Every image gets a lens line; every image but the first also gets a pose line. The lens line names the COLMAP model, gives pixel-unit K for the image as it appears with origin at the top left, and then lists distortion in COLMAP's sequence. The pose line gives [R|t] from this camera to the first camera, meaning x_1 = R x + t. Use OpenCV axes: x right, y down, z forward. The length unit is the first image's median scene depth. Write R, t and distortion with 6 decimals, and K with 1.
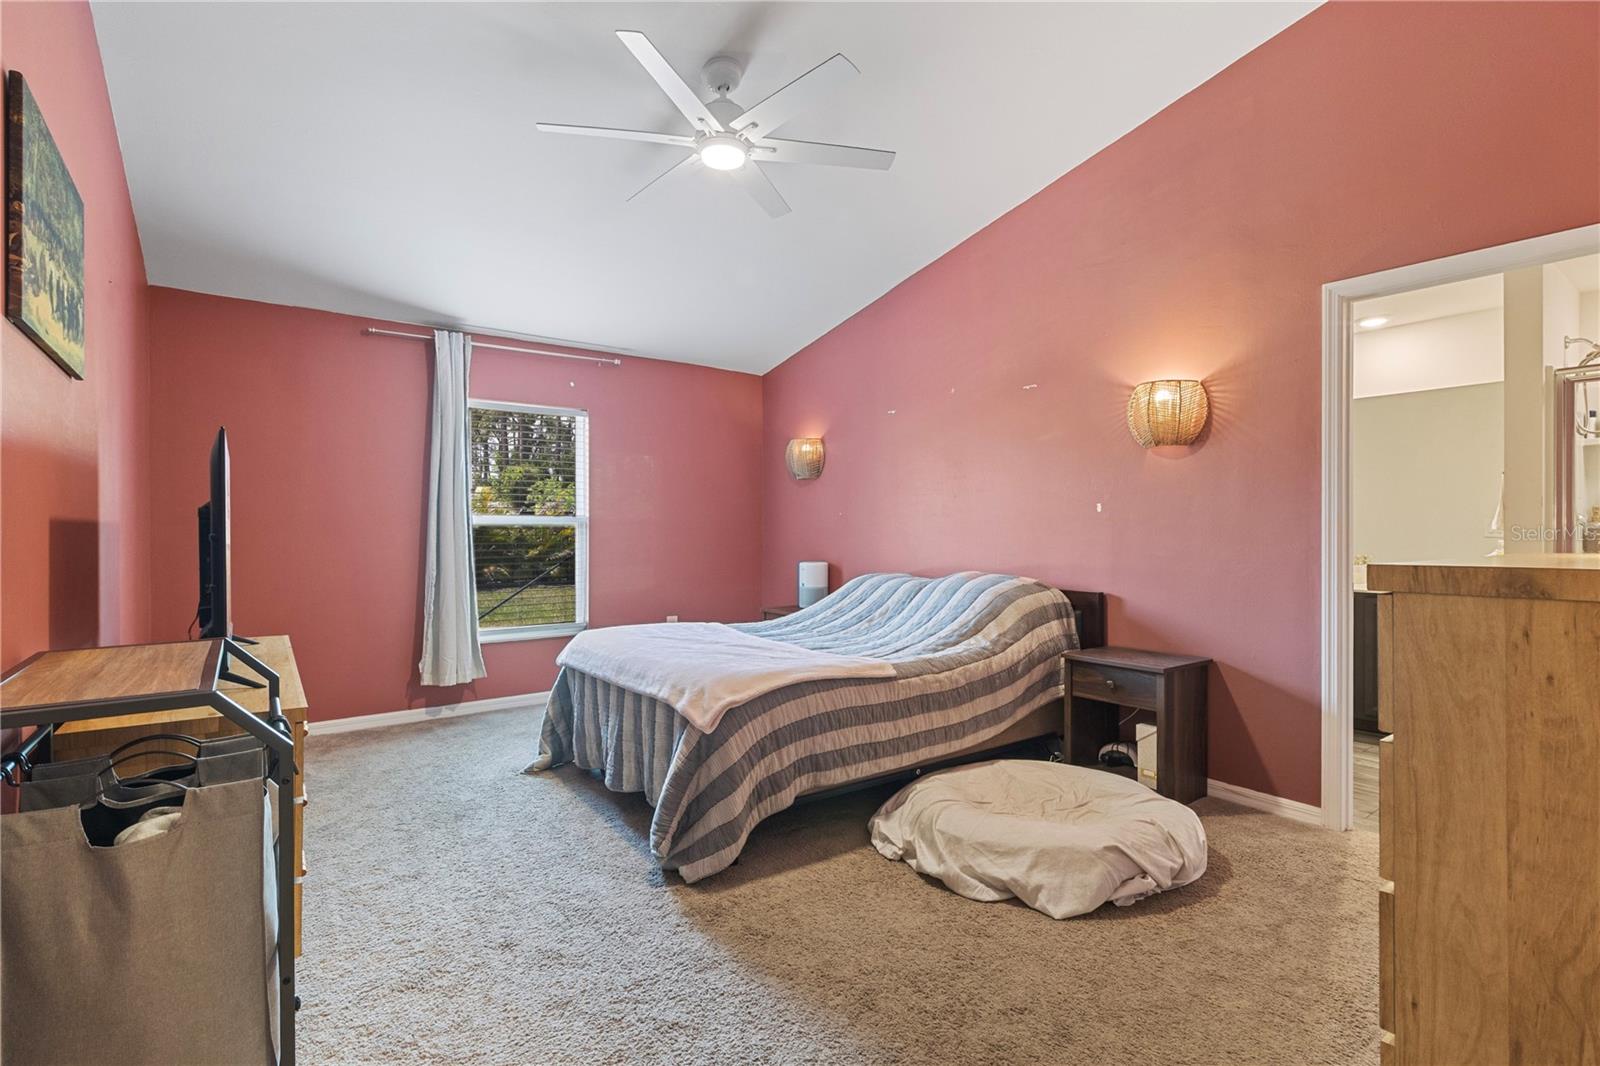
lens RADIAL K [[738.6, 0, 800.0], [0, 738.6, 533.0], [0, 0, 1]] dist [0.007394, -0.000082]
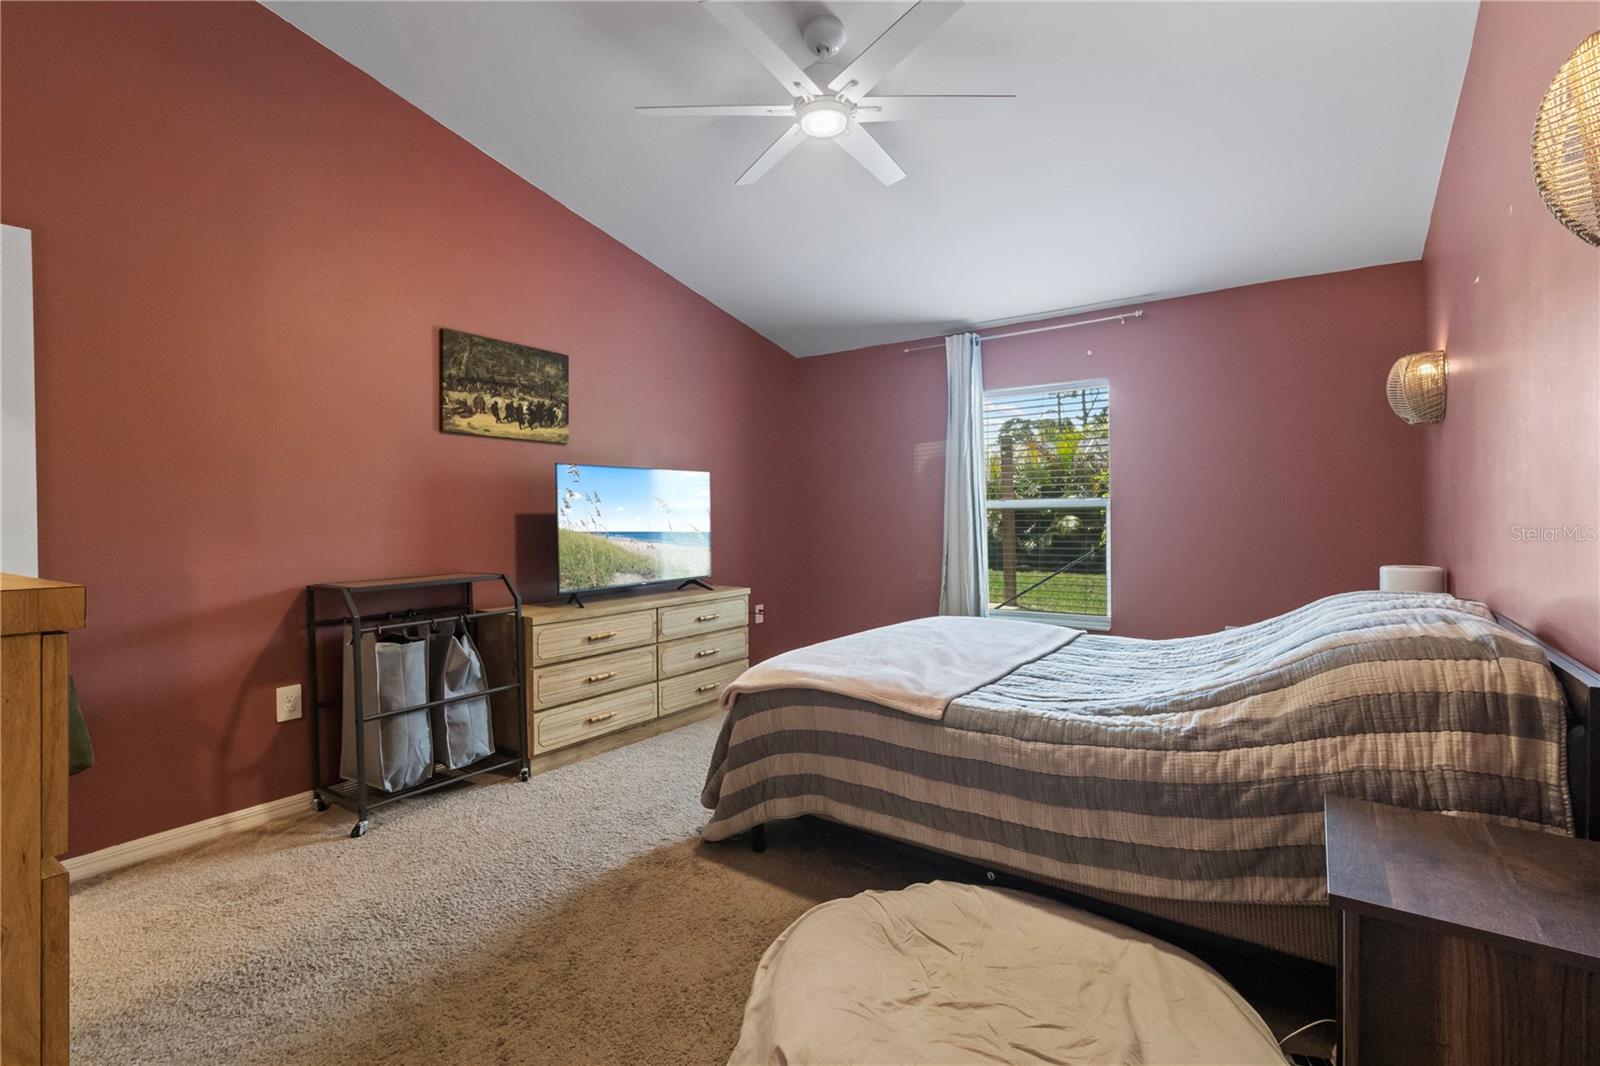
lens RADIAL K [[748.5, 0, 798.9], [0, 748.5, 523.2], [0, 0, 1]] dist [0.003098, -0.000107]
pose [[0.315932, 0.006704, -0.948758, 0.803123], [0.002046, 0.999968, 0.007747, -0.002405], [0.948780, -0.004389, 0.315909, 0.669470]]
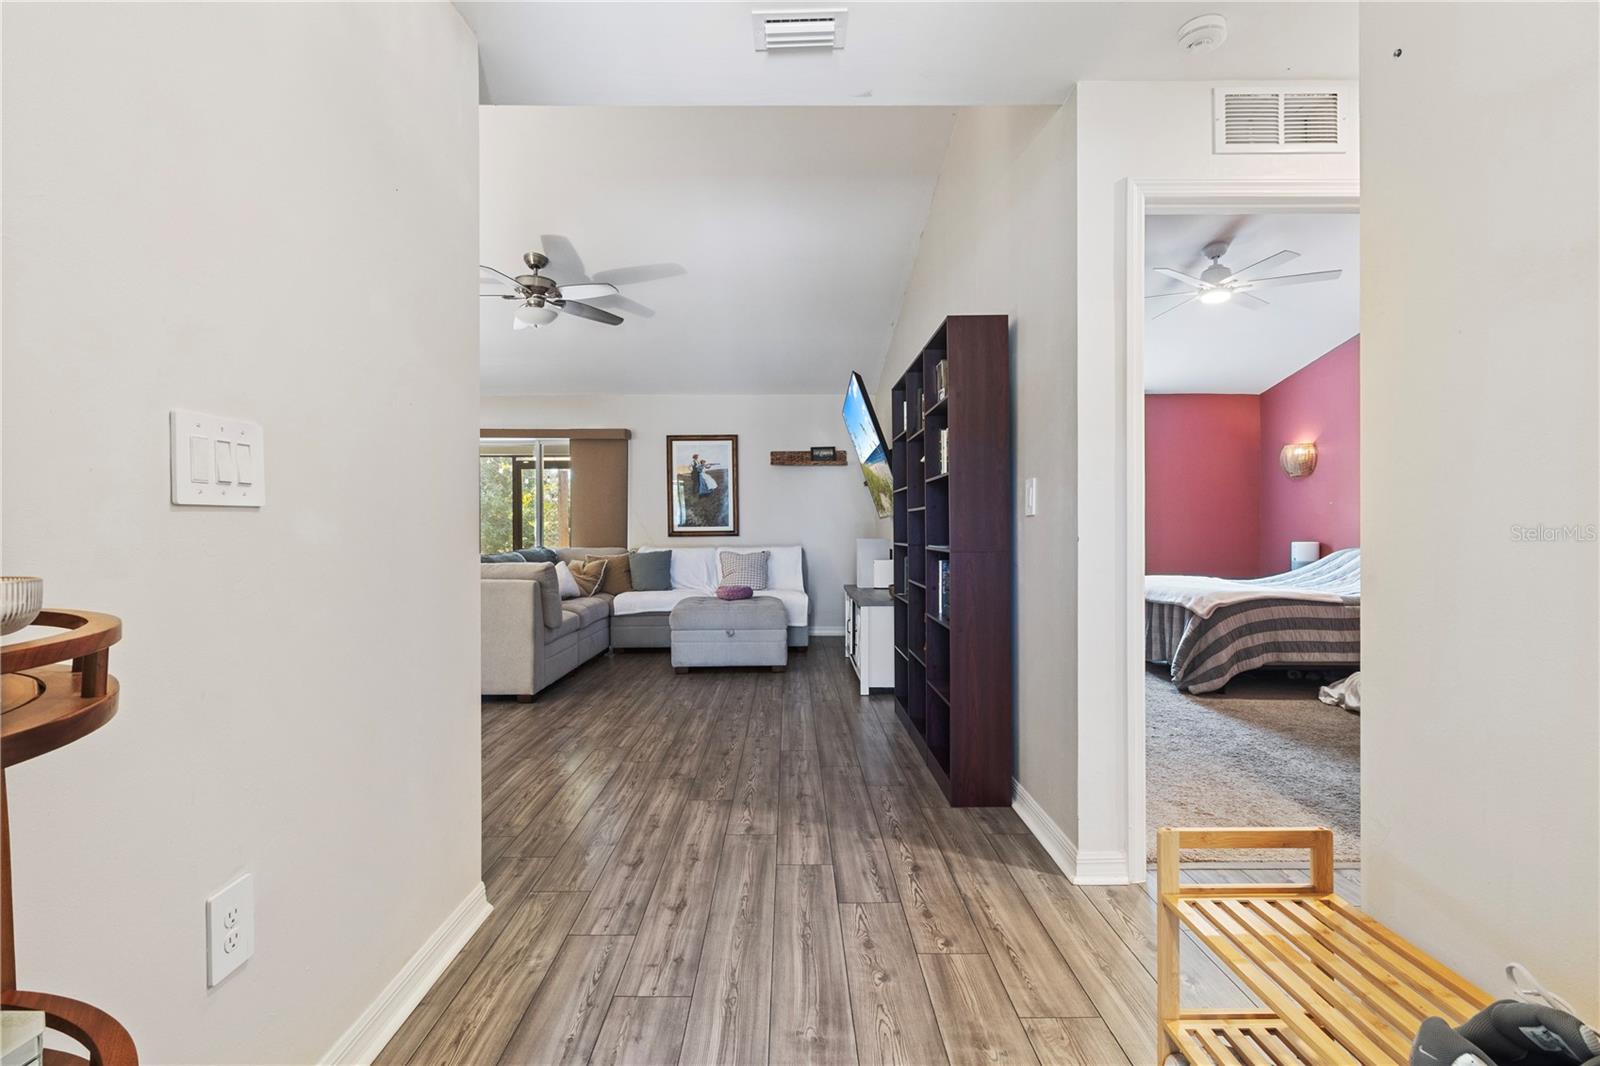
lens RADIAL K [[738.6, 0, 800.0], [0, 738.6, 533.0], [0, 0, 1]] dist [0.007394, -0.000082]
pose [[0.802516, -0.002950, -0.596623, 0.150444], [0.001285, 0.999994, -0.003217, 0.050753], [0.596629, 0.001815, 0.802515, -0.984586]]
